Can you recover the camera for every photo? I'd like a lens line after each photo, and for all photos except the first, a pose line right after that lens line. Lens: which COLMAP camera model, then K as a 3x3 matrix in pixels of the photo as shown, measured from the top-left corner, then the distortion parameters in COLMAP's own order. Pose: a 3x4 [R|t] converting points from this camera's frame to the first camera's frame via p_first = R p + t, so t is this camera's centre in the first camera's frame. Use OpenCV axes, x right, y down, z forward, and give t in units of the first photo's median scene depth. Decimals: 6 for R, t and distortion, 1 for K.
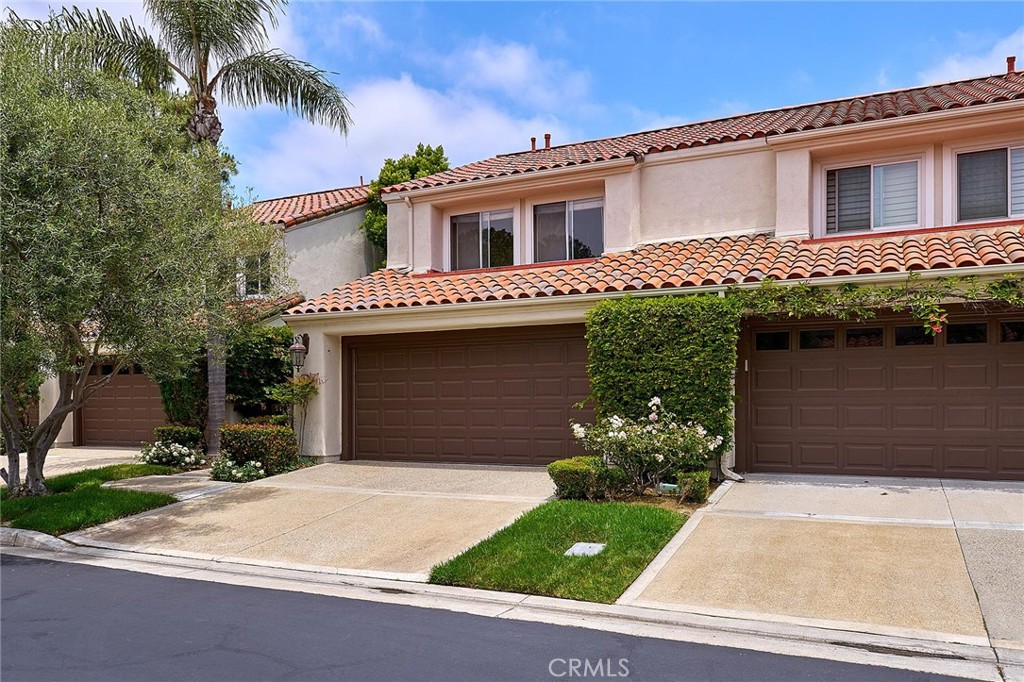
lens RADIAL K [[422.7, 0, 489.4], [0, 422.7, 370.7], [0, 0, 1]] dist [-0.004591, 0.000183]
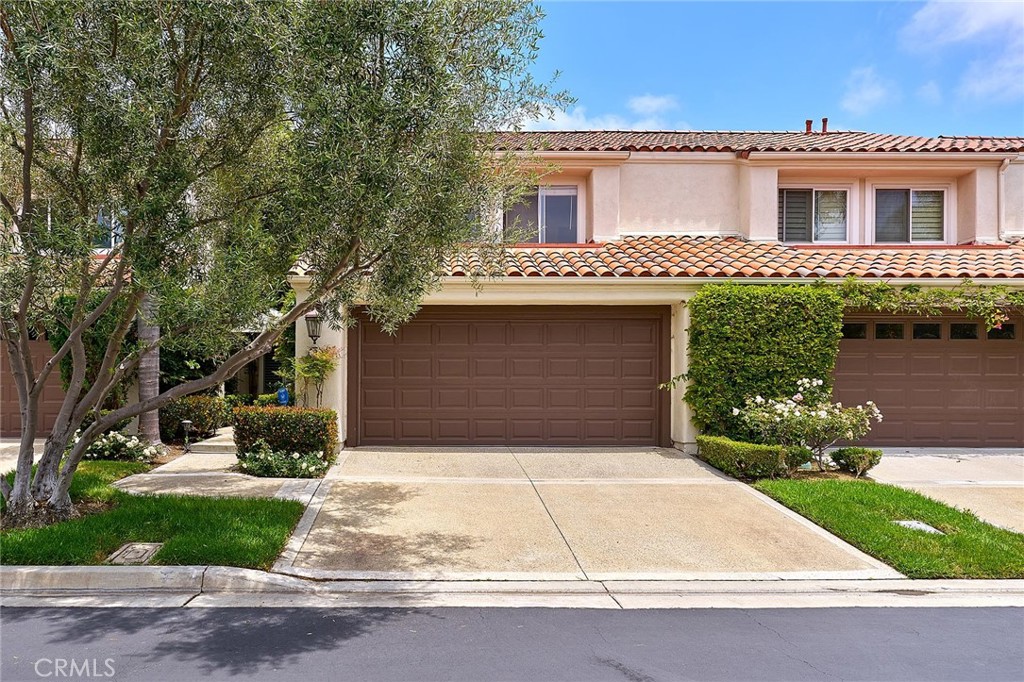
lens RADIAL K [[422.7, 0, 512.1], [0, 422.7, 344.1], [0, 0, 1]] dist [-0.004591, 0.000183]
pose [[0.965618, 0.033714, 0.257769, -0.468766], [-0.029543, 0.999363, -0.020036, 0.014387], [-0.258281, 0.011732, 0.965999, 0.126656]]
